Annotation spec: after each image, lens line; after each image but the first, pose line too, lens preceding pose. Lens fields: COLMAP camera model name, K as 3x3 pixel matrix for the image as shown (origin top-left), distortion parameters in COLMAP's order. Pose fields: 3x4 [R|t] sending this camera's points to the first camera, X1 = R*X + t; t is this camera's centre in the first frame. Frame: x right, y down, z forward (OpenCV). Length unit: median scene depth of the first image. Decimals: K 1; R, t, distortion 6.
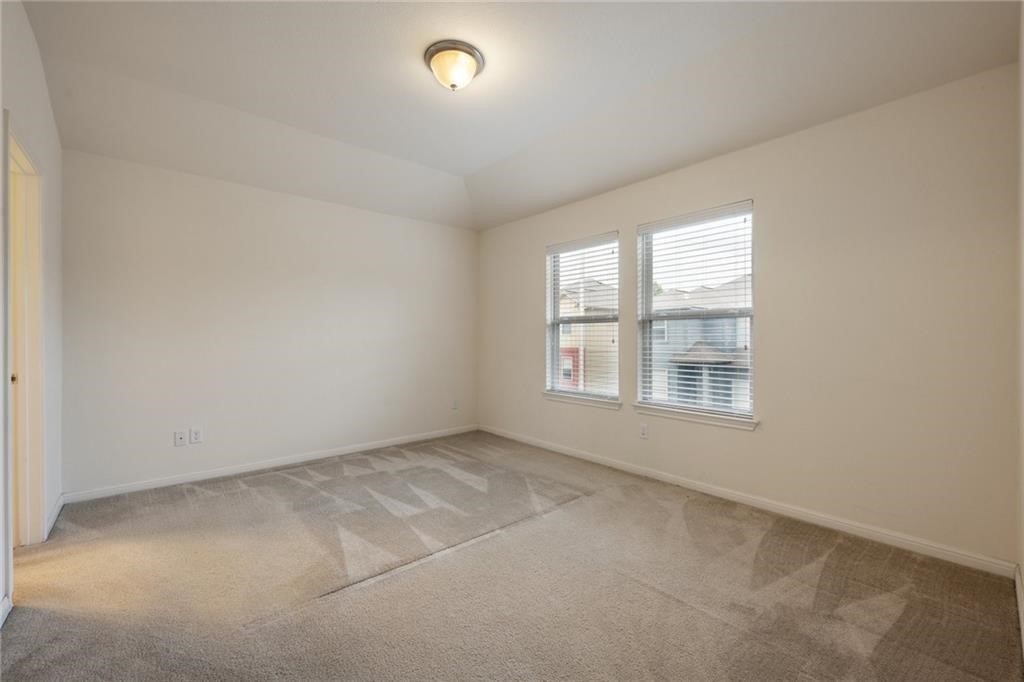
lens RADIAL K [[413.5, 0, 545.1], [0, 413.5, 341.8], [0, 0, 1]] dist [-0.001277, 0.000322]
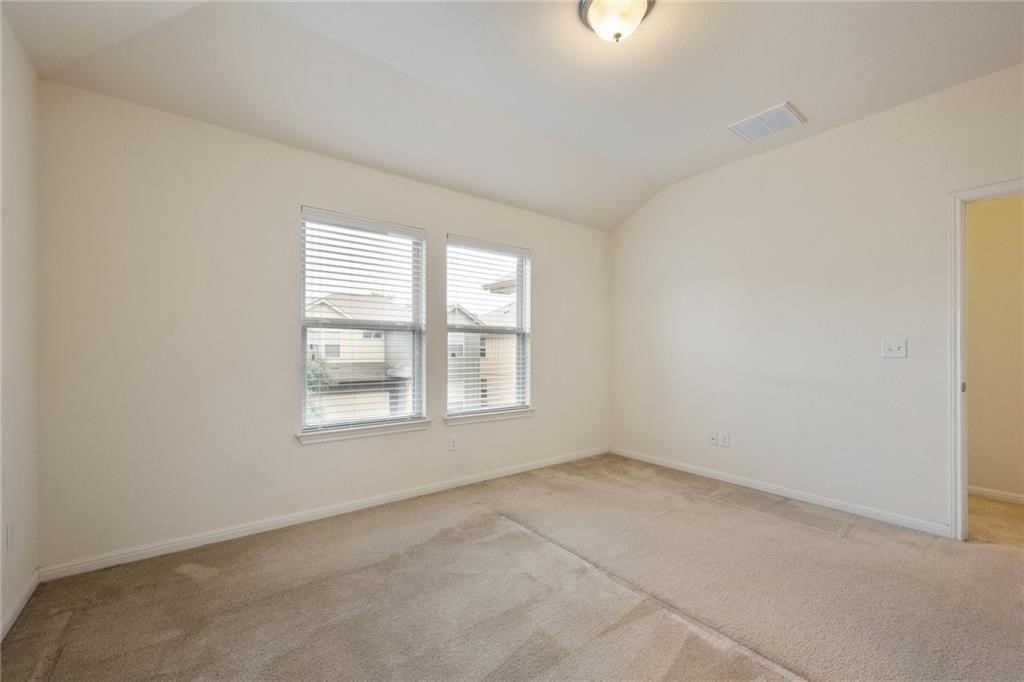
lens RADIAL K [[413.5, 0, 500.7], [0, 413.5, 354.7], [0, 0, 1]] dist [-0.001277, 0.000322]
pose [[0.116127, -0.012318, 0.993158, -0.744670], [0.006134, 0.999913, 0.011684, -0.007714], [-0.993215, 0.004735, 0.116192, 0.781384]]
